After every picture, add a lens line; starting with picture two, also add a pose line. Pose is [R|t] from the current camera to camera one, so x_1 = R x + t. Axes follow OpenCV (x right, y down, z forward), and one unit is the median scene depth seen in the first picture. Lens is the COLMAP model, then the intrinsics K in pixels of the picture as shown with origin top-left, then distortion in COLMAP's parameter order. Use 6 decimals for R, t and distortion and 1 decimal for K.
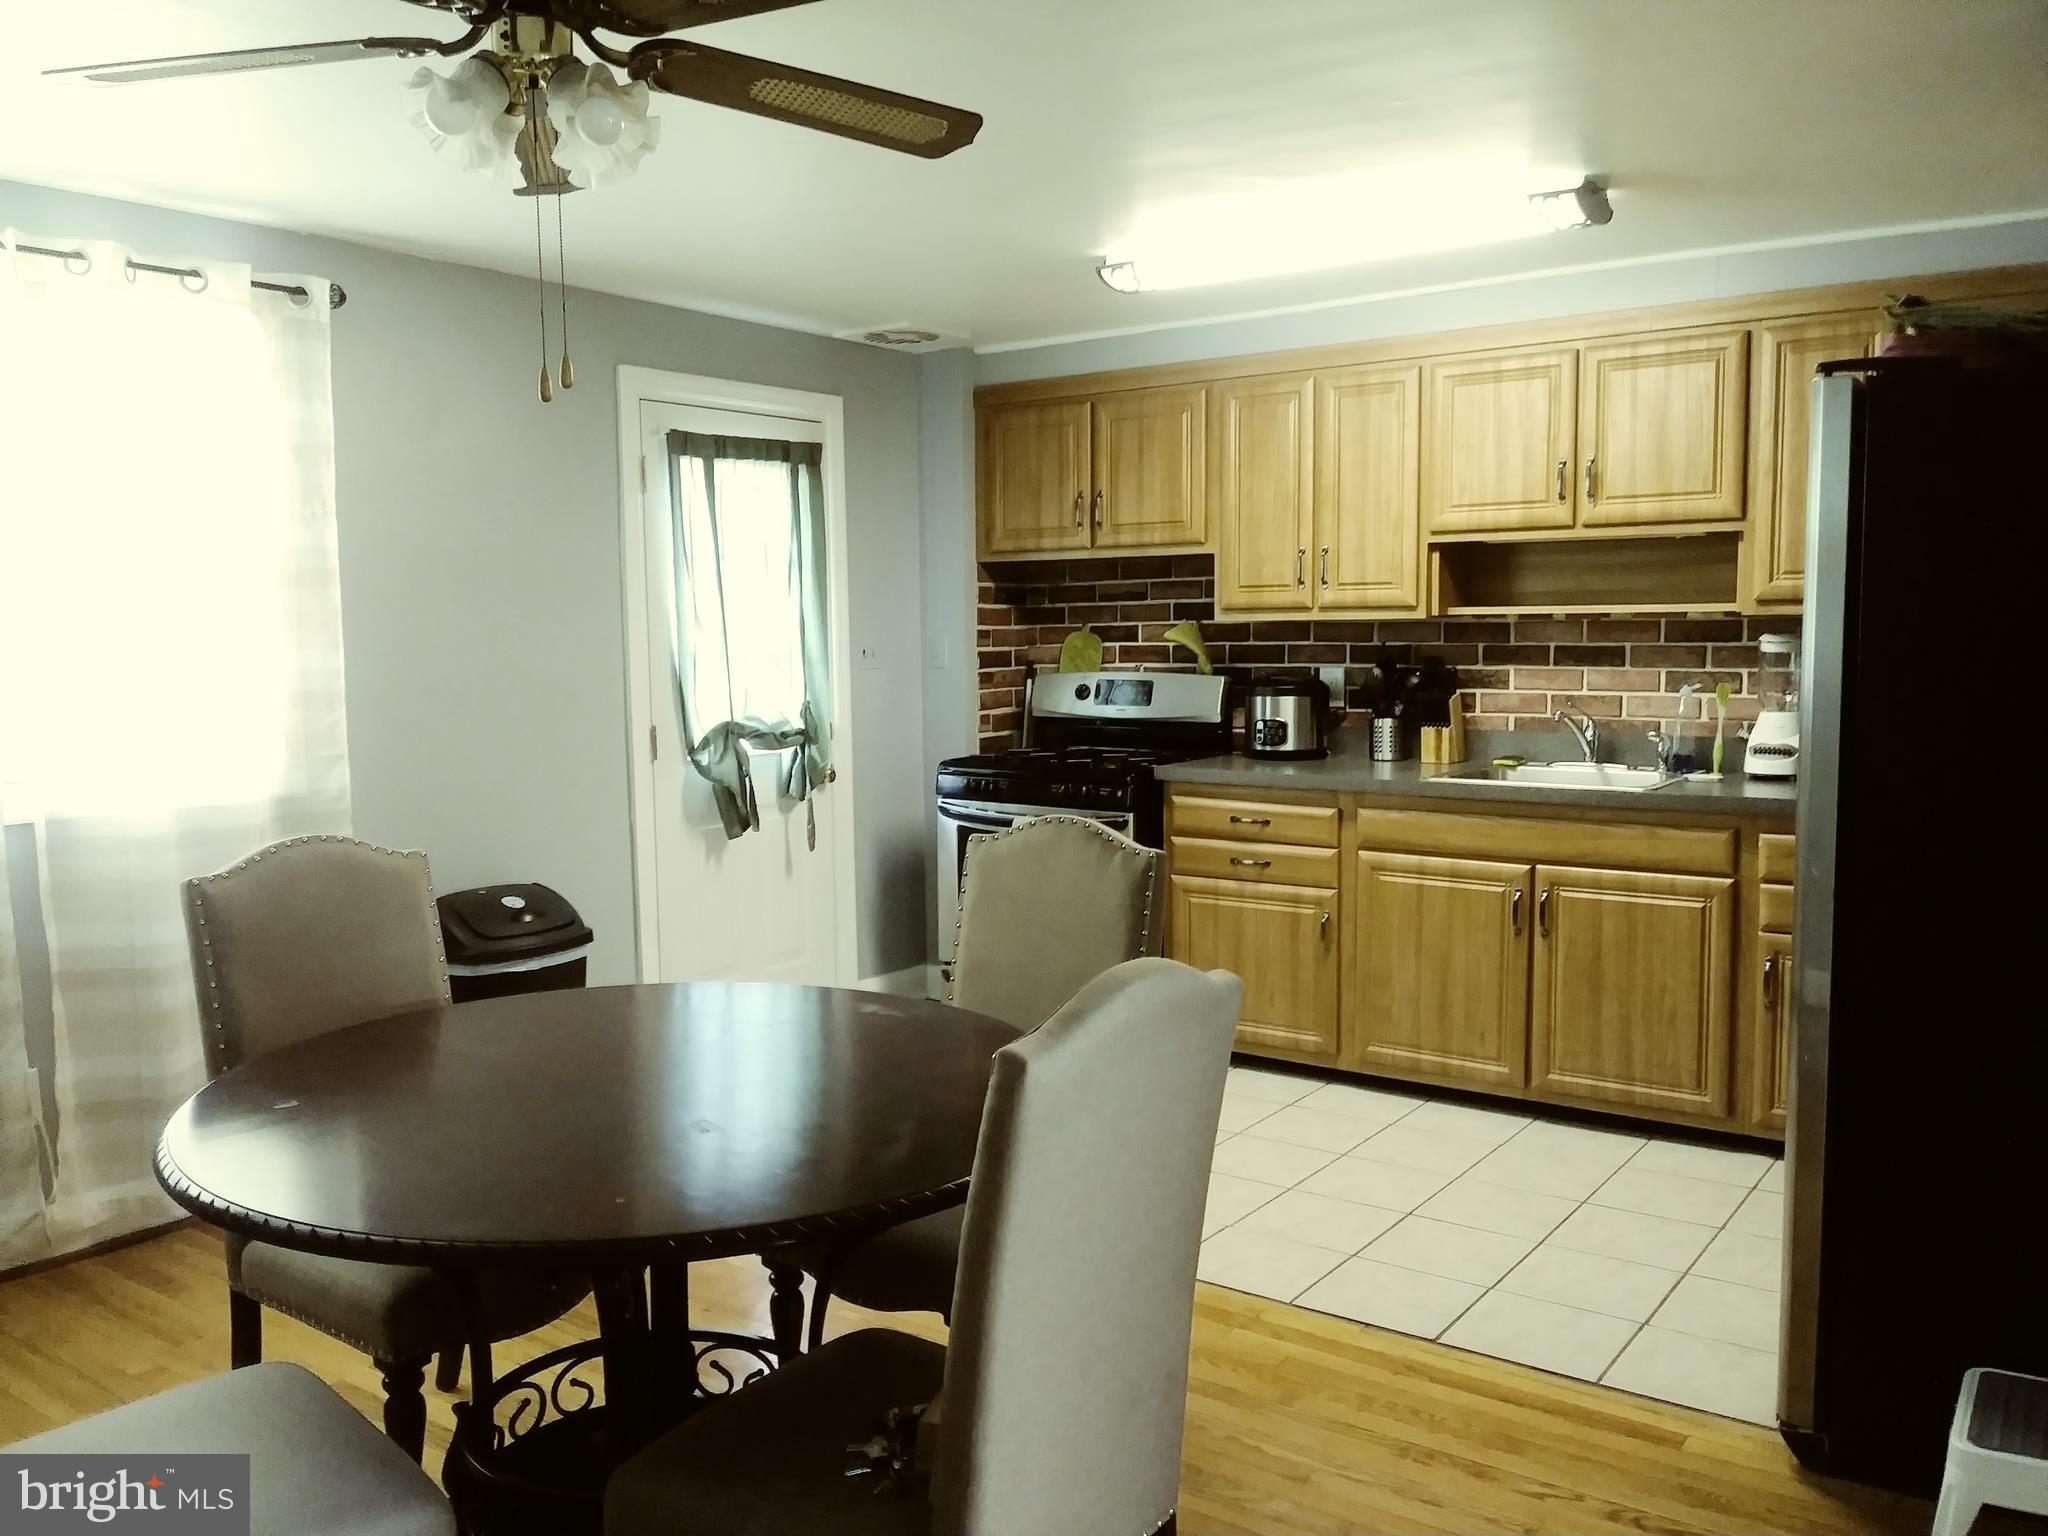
lens RADIAL K [[1661.7, 0, 1014.6], [0, 1661.7, 774.7], [0, 0, 1]] dist [0.026689, -0.048705]
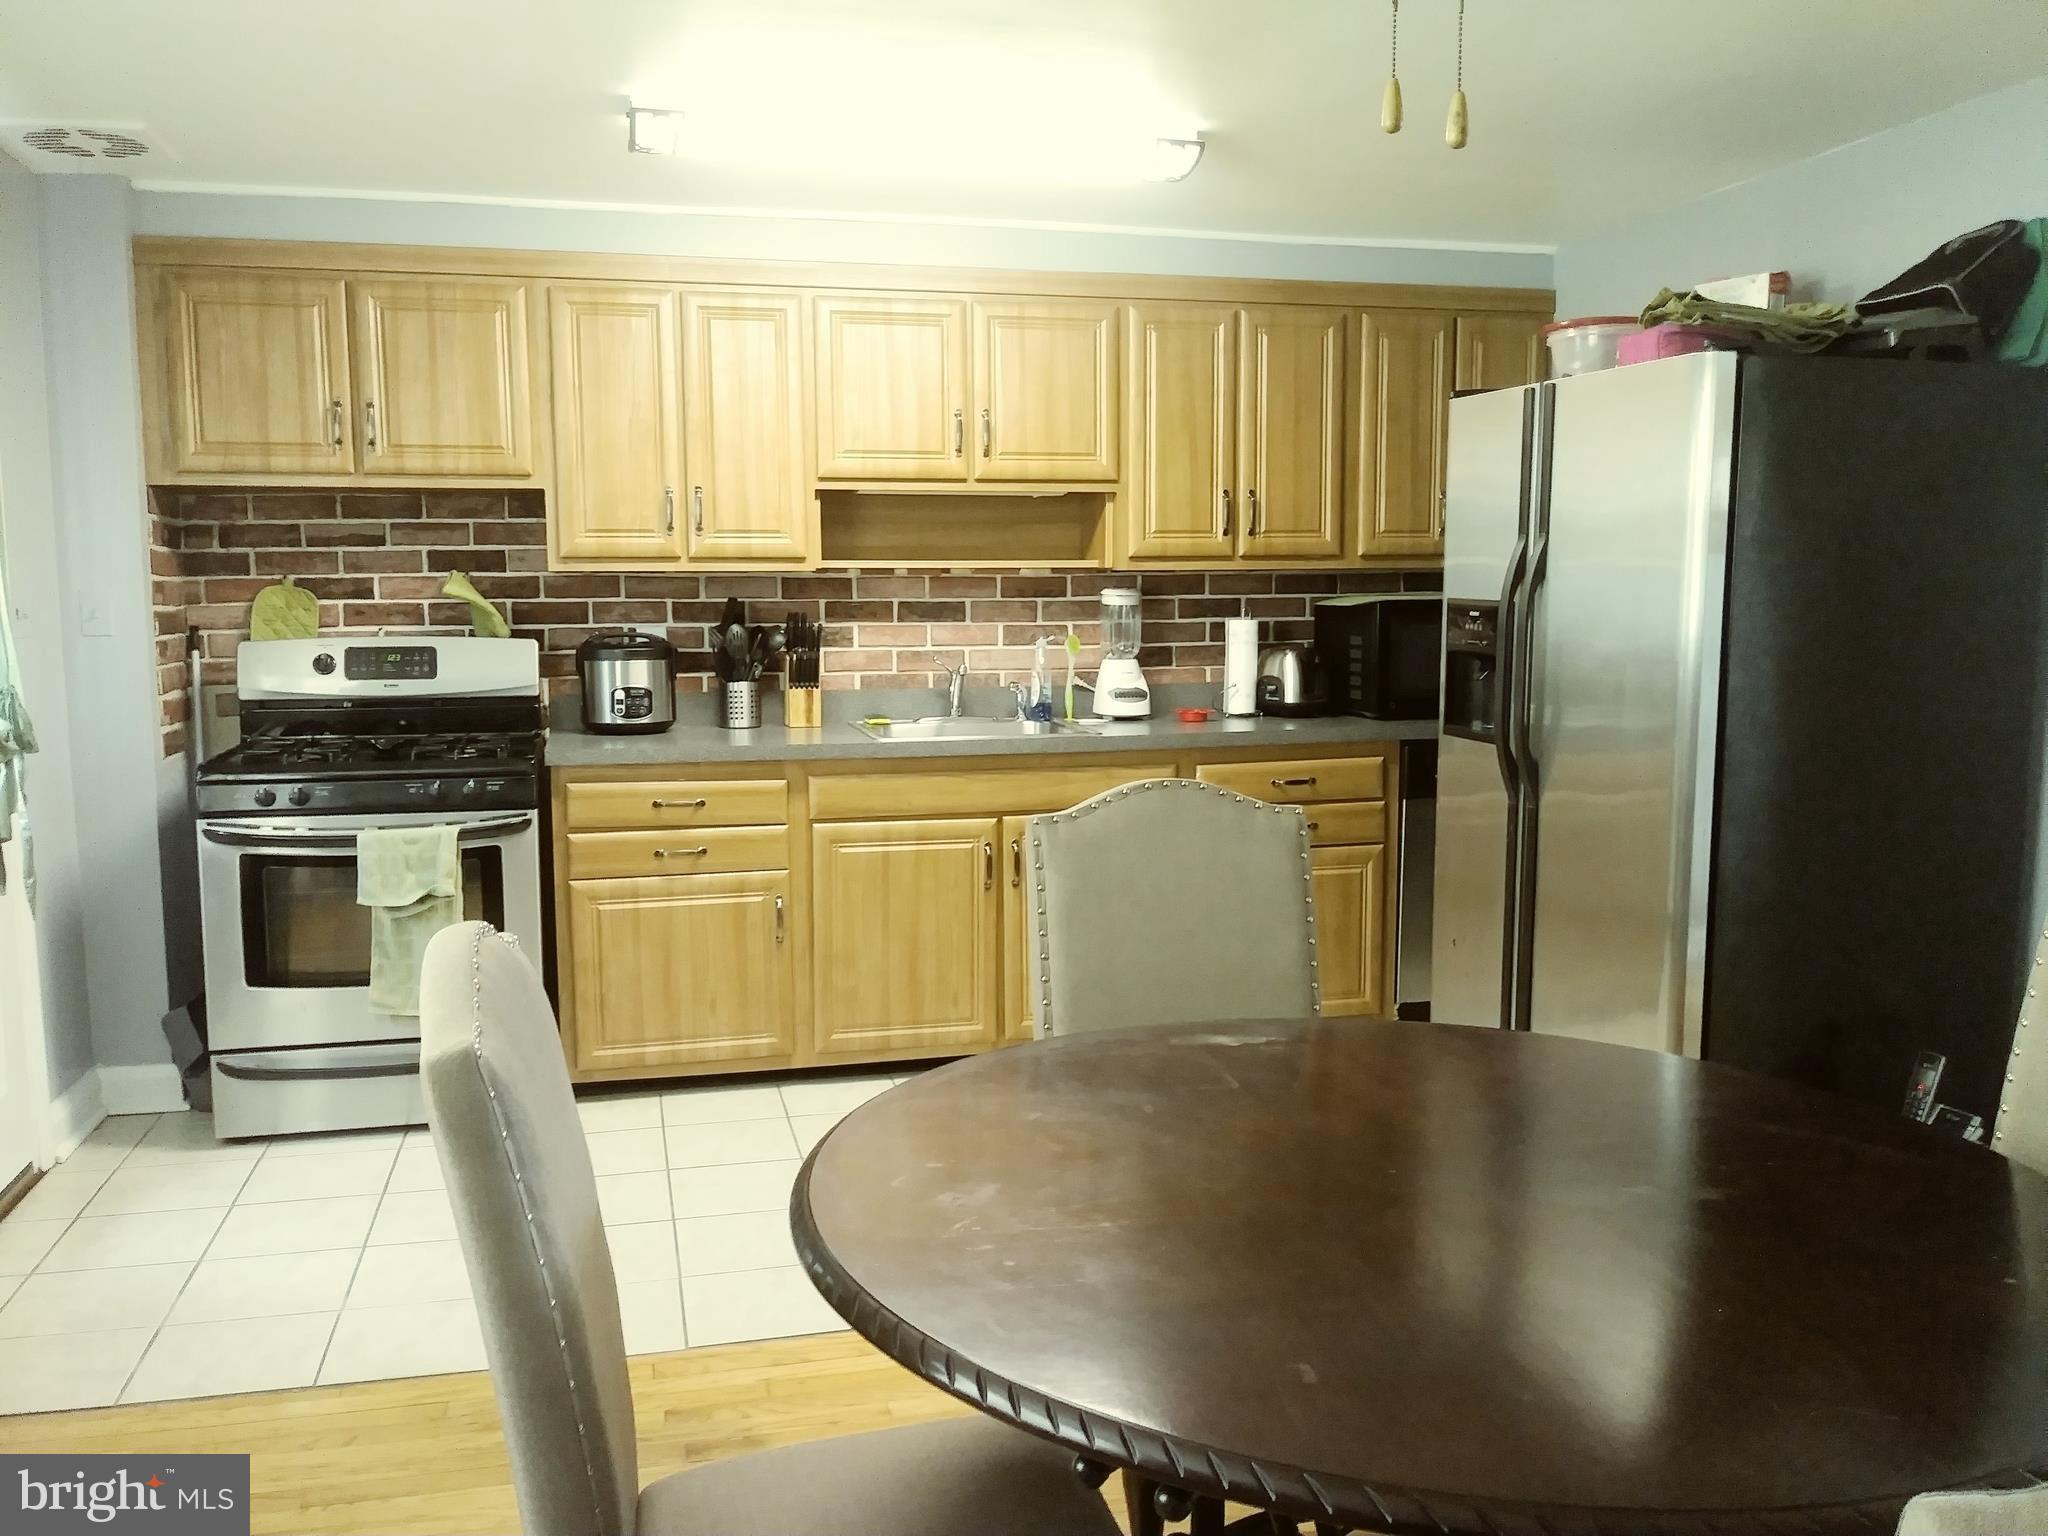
lens RADIAL K [[1661.7, 0, 1014.6], [0, 1661.7, 774.7], [0, 0, 1]] dist [0.026689, -0.048705]
pose [[0.645918, -0.074526, 0.759760, -0.382881], [0.069203, 0.996842, 0.038948, -0.008336], [-0.760264, 0.027420, 0.649035, 0.304318]]
